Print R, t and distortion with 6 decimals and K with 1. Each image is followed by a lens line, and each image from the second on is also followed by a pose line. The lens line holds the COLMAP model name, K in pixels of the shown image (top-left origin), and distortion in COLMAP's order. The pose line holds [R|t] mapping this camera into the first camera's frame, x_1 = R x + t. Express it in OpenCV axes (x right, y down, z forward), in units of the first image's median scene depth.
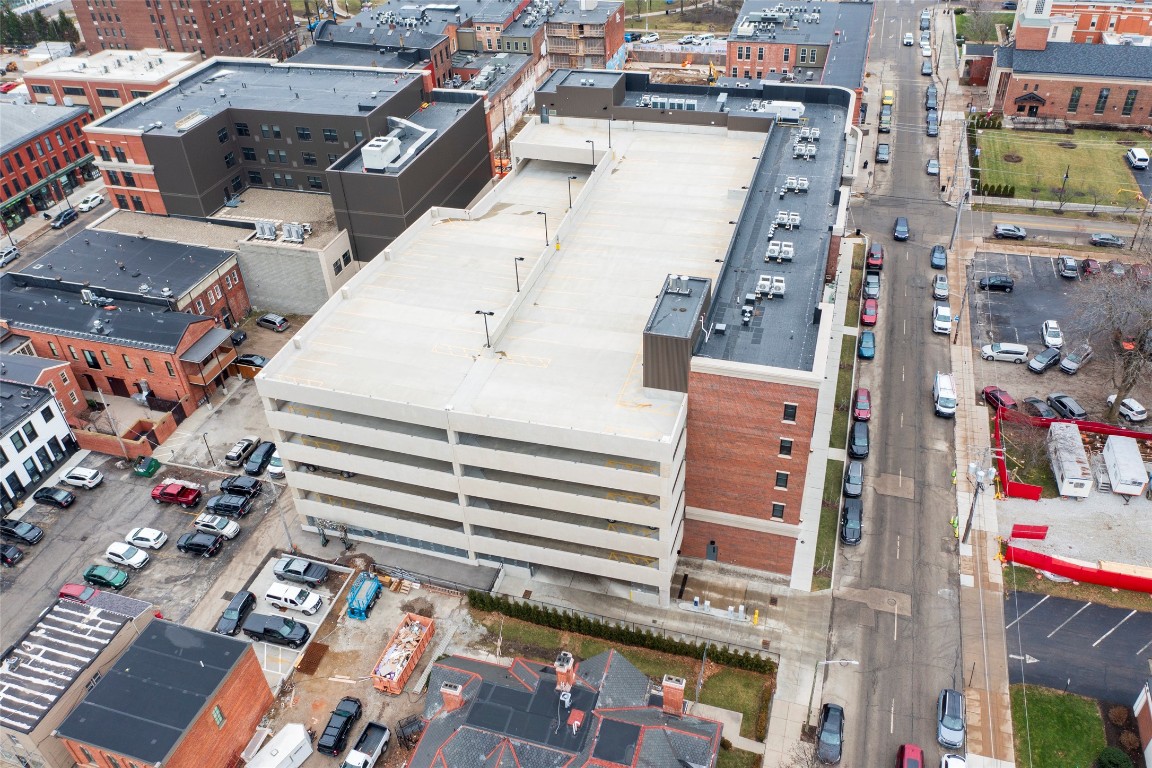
lens RADIAL K [[898.6, 0, 571.9], [0, 898.6, 388.9], [0, 0, 1]] dist [-0.027932, -0.002661]
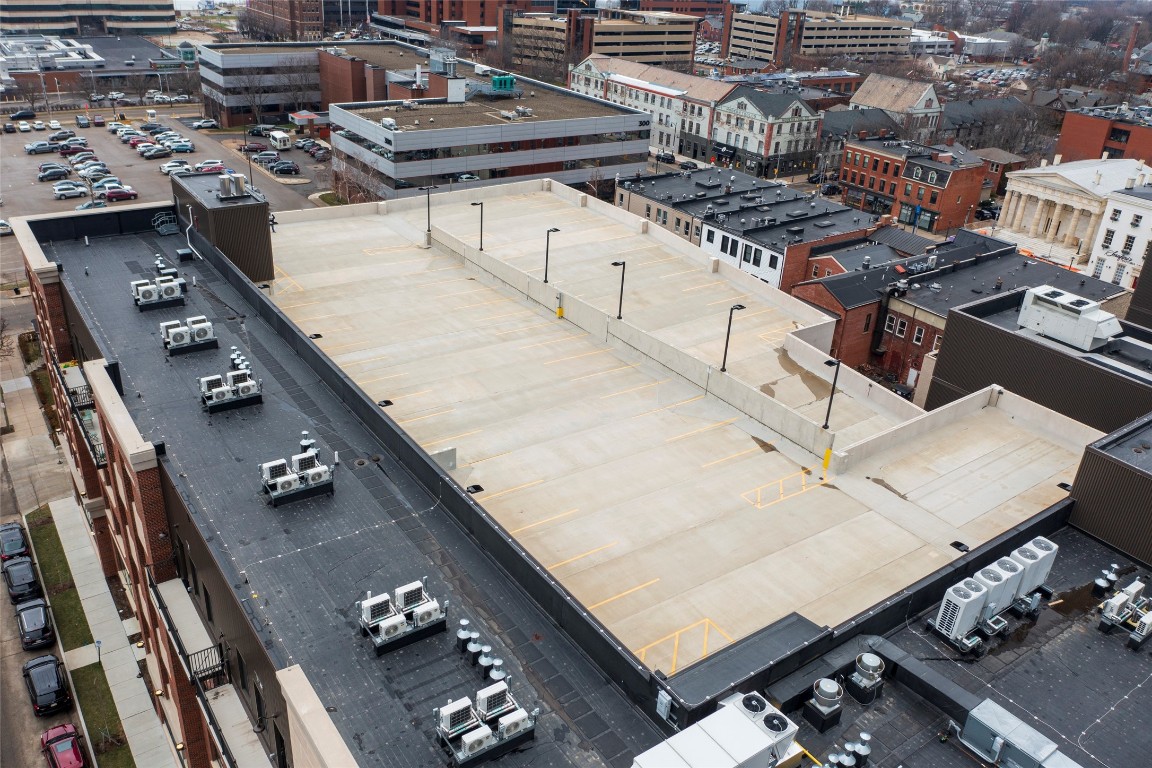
lens RADIAL K [[906.1, 0, 574.1], [0, 906.1, 379.2], [0, 0, 1]] dist [-0.026933, 0.005410]
pose [[-0.604759, 0.368342, -0.706110, 0.490793], [-0.503094, 0.510626, 0.697250, -0.644283], [0.617385, 0.776907, -0.123495, 1.239162]]
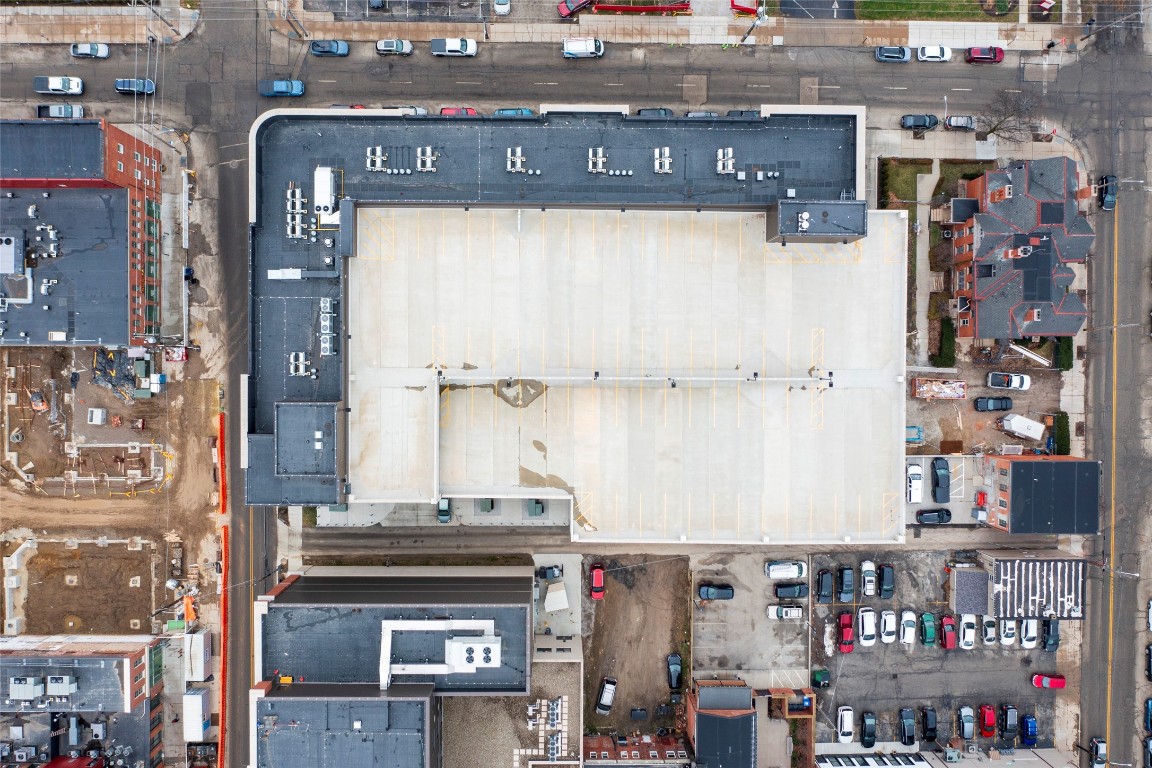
lens RADIAL K [[897.7, 0, 571.8], [0, 897.7, 388.0], [0, 0, 1]] dist [-0.031918, 0.000252]
pose [[-0.295868, -0.954987, 0.021478, -0.028006], [0.572443, -0.159261, 0.804329, -1.157664], [-0.764703, 0.250271, 0.593796, 0.500902]]
